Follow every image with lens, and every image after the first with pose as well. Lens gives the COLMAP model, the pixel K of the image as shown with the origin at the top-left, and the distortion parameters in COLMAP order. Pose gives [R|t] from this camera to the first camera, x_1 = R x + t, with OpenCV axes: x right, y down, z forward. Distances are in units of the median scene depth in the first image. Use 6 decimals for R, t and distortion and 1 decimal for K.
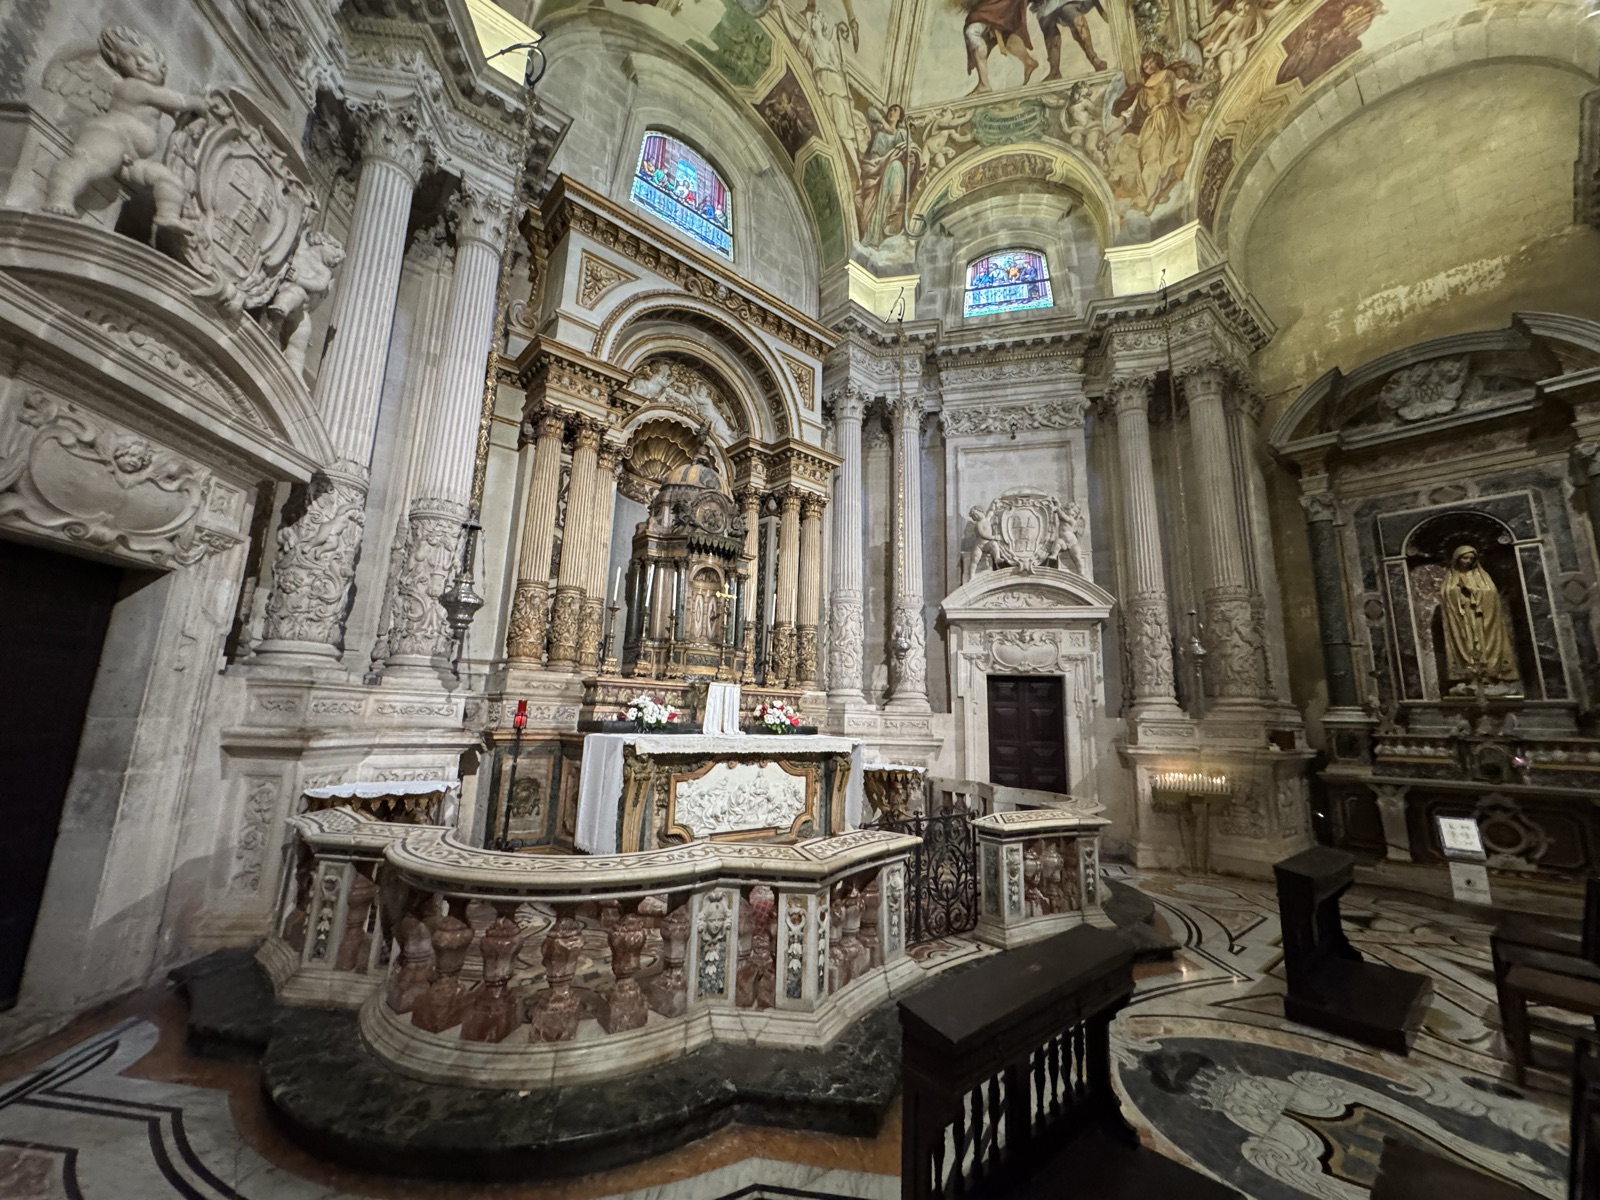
lens RADIAL K [[635.9, 0, 801.8], [0, 635.9, 596.1], [0, 0, 1]] dist [-0.004036, 0.000270]
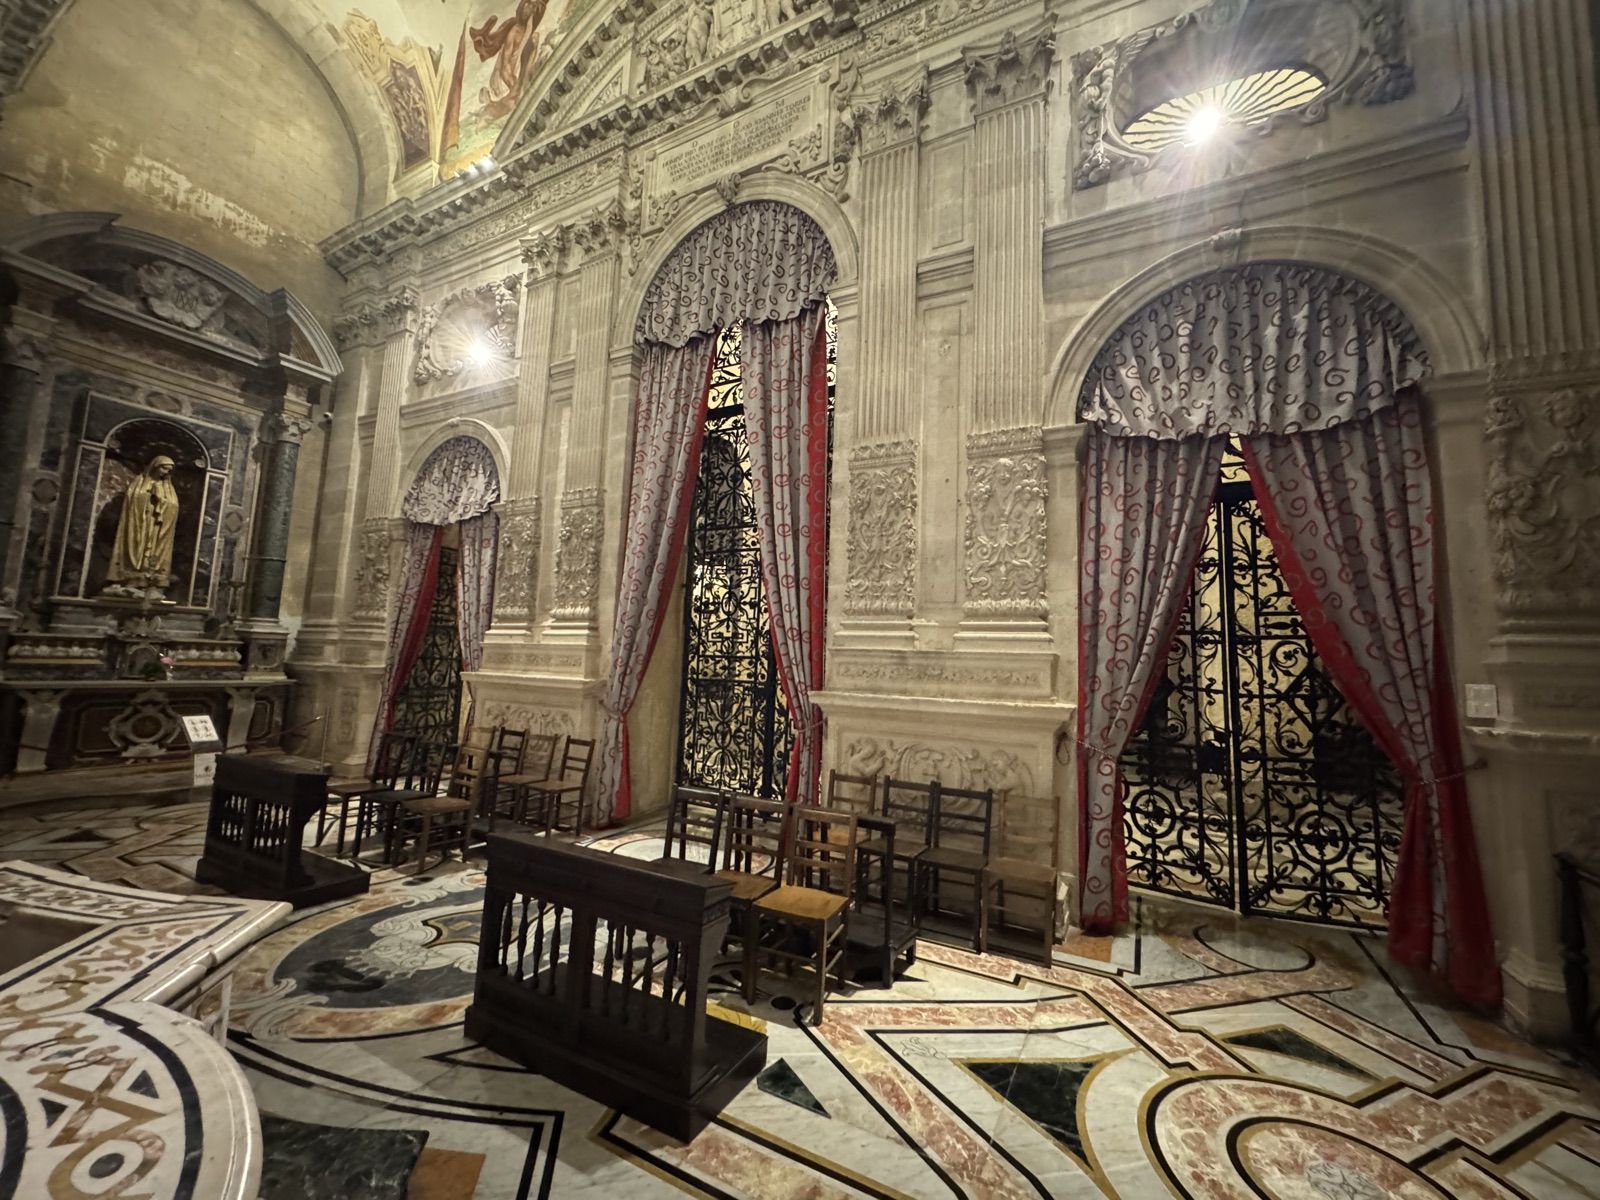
lens RADIAL K [[635.9, 0, 801.8], [0, 635.9, 596.1], [0, 0, 1]] dist [-0.004036, 0.000270]
pose [[-0.349279, 0.058004, 0.935222, -0.249966], [-0.227406, 0.962996, -0.144657, 0.049505], [-0.909005, -0.263201, -0.323164, 0.307668]]
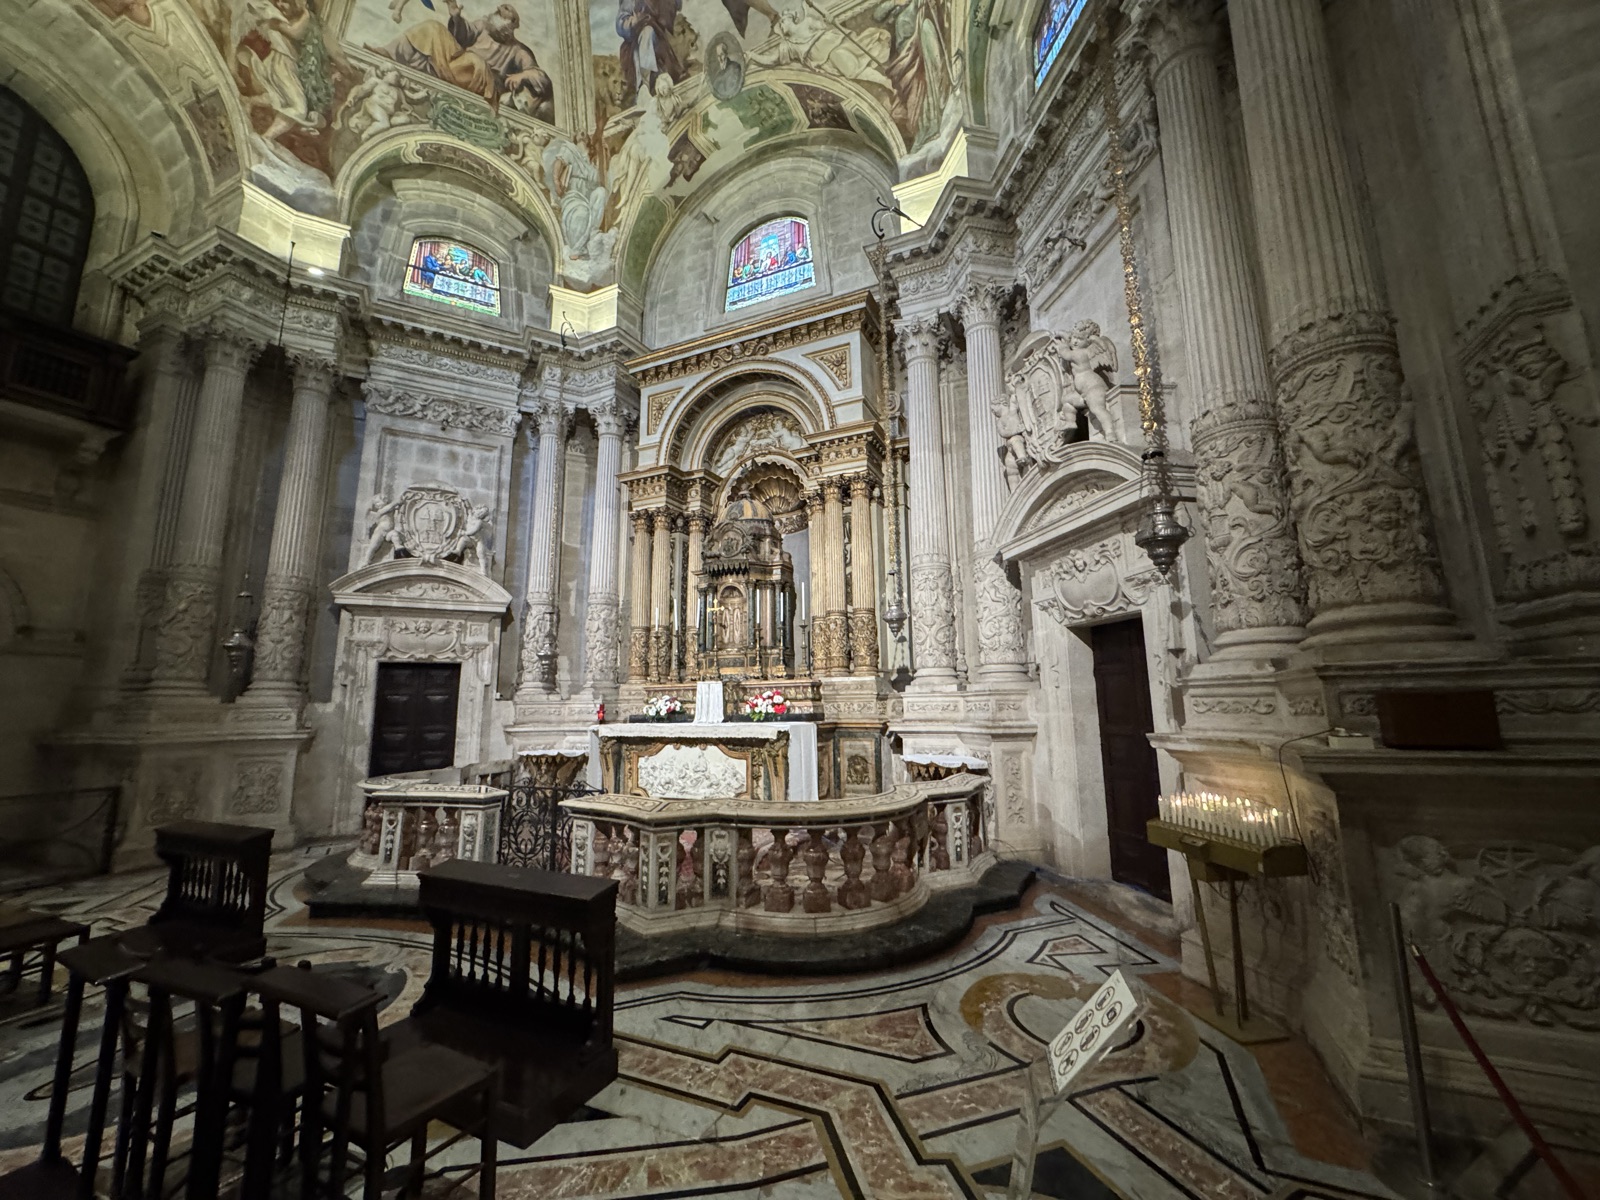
lens RADIAL K [[635.9, 0, 801.8], [0, 635.9, 596.1], [0, 0, 1]] dist [-0.004036, 0.000270]
pose [[0.401855, -0.191166, -0.895527, 0.856745], [0.202812, 0.972259, -0.116537, 0.123575], [0.892961, -0.134792, 0.429478, 0.516747]]
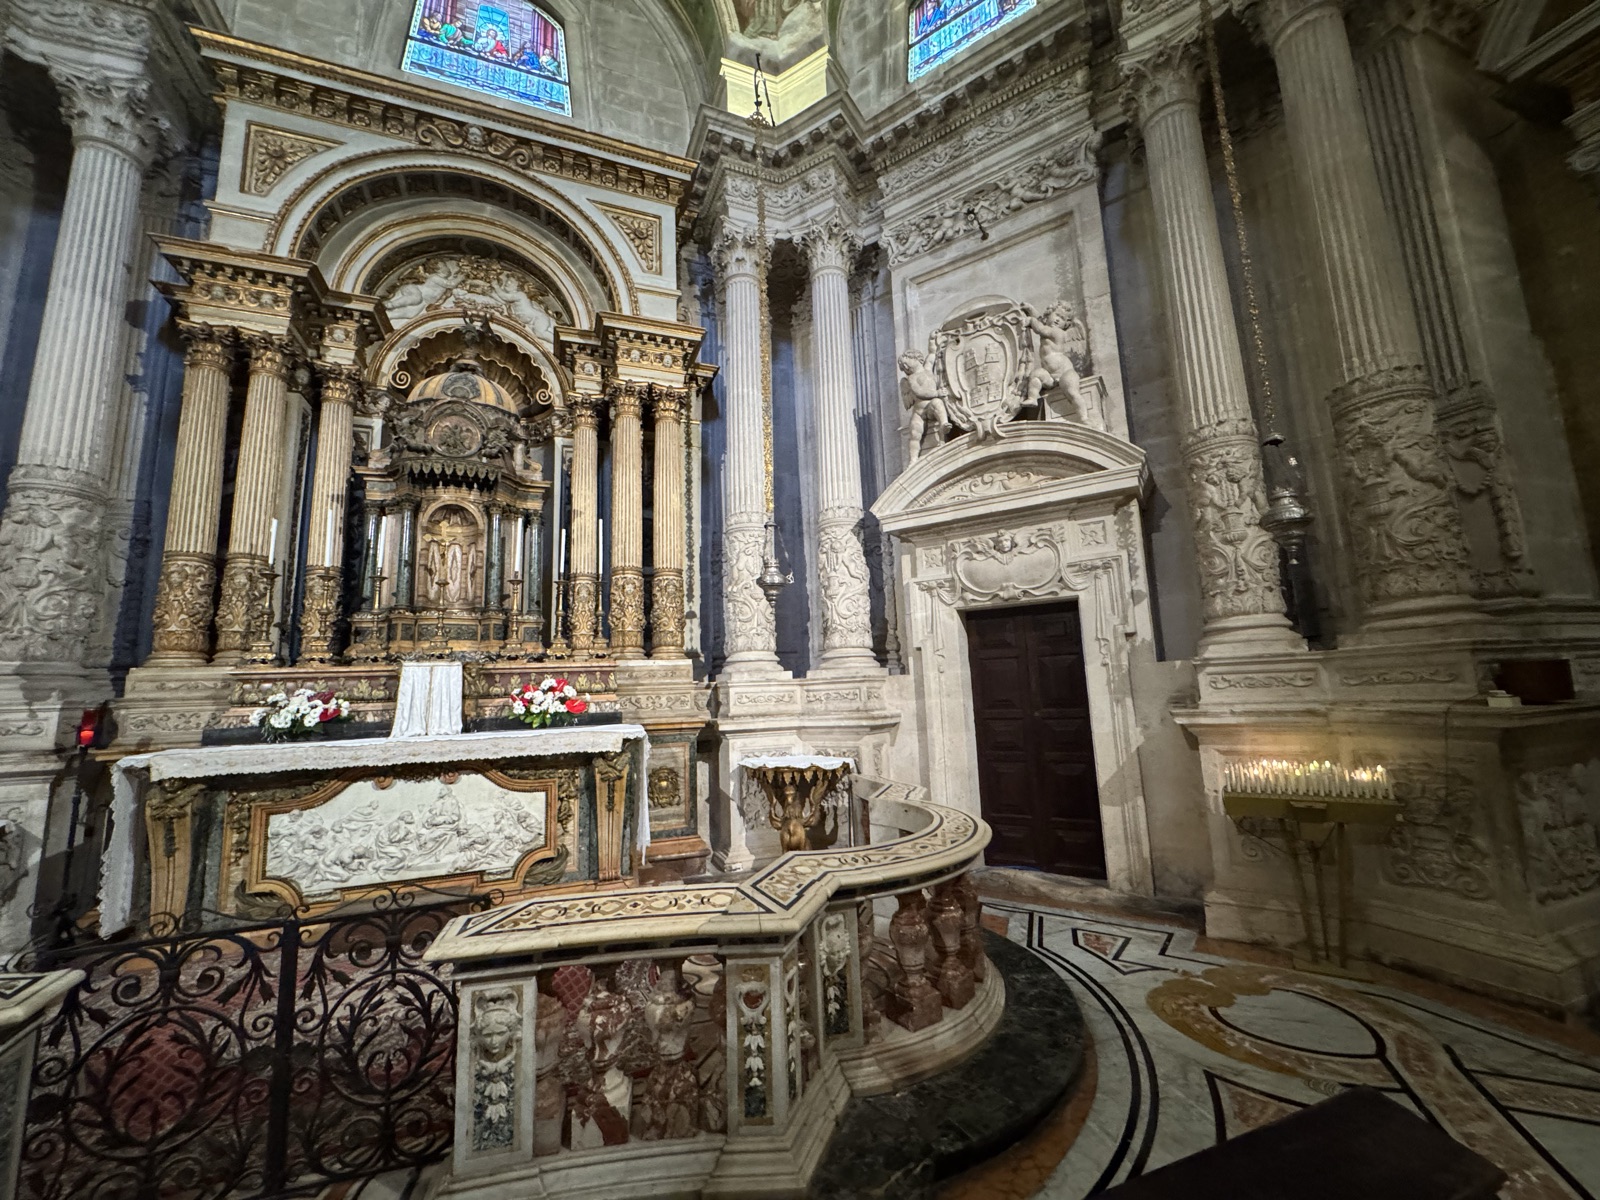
lens RADIAL K [[635.9, 0, 801.8], [0, 635.9, 596.1], [0, 0, 1]] dist [-0.004036, 0.000270]
pose [[0.935891, -0.117630, -0.332072, 0.393932], [0.132003, 0.991027, 0.020975, 0.082577], [0.326625, -0.063464, 0.943021, 0.379540]]
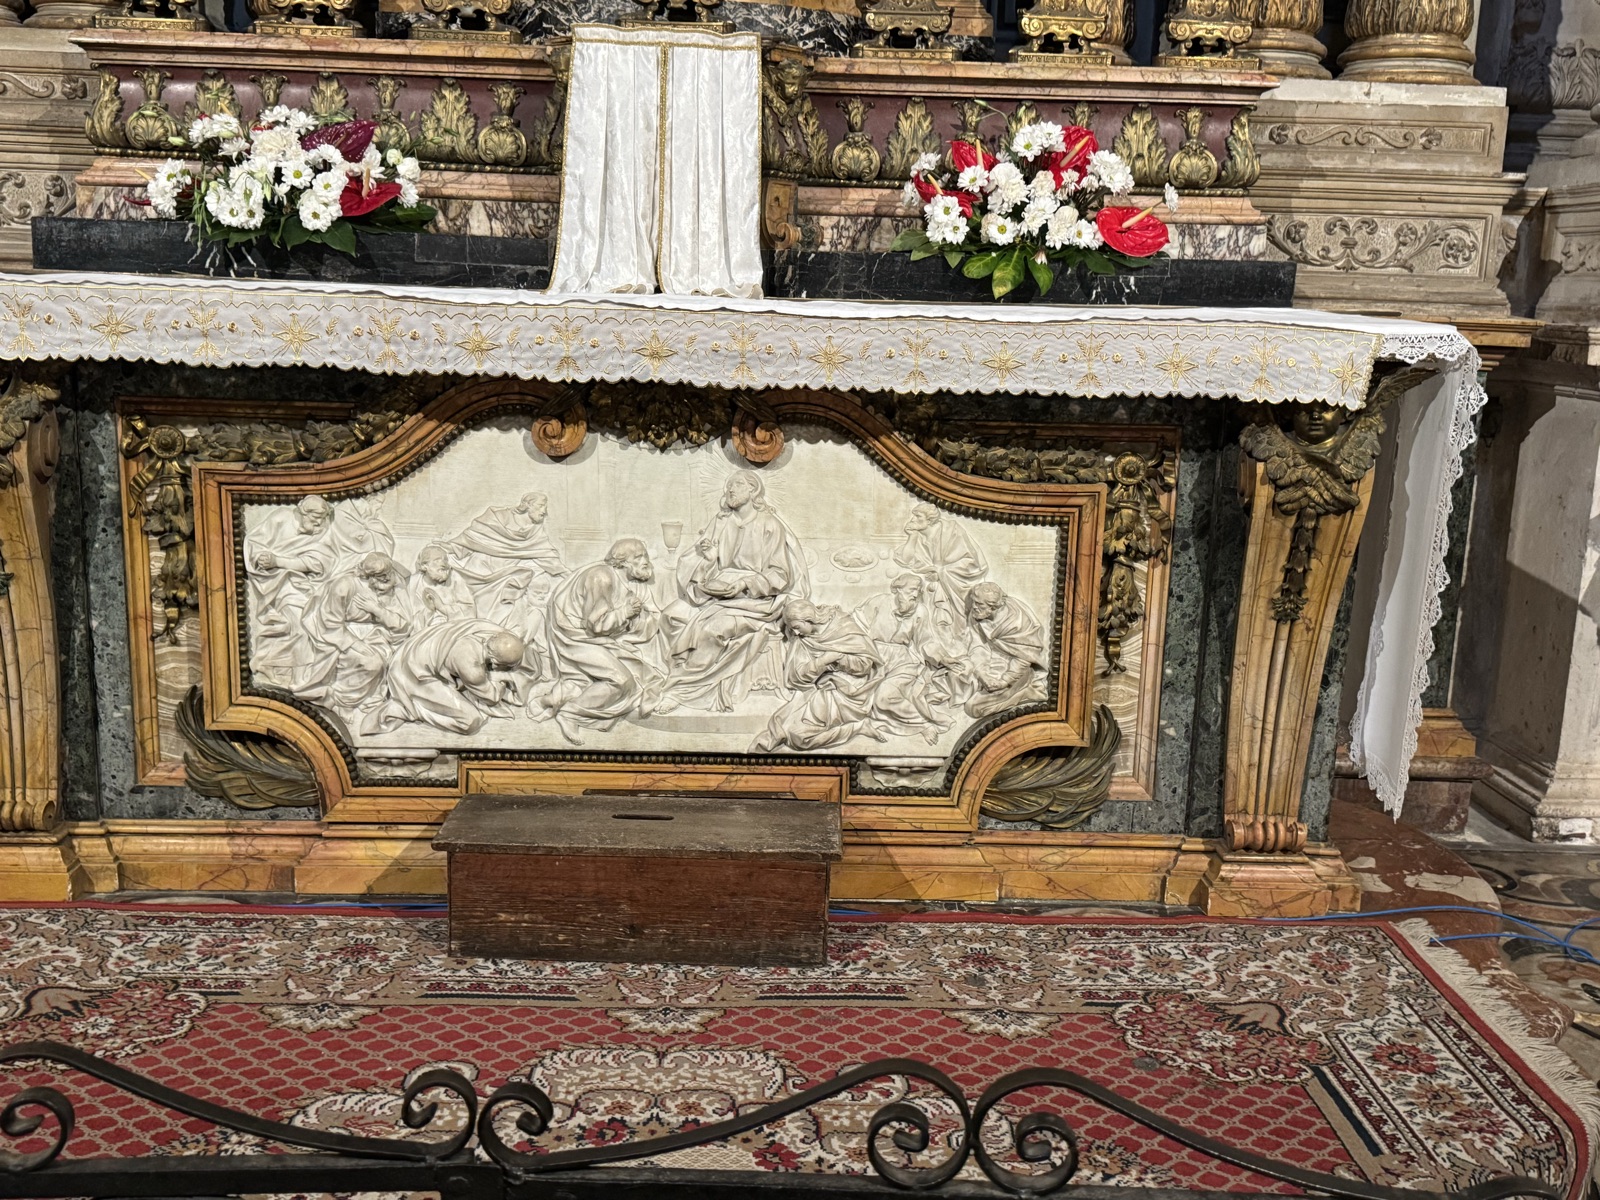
lens RADIAL K [[1579.4, 0, 800.0], [0, 1579.4, 600.0], [0, 0, 1]] dist [0.188244, -0.427622]
pose [[0.775007, 0.121850, -0.620094, 0.187268], [0.112078, 0.939178, 0.324628, 0.115457], [0.621934, -0.321088, 0.714213, 0.488955]]
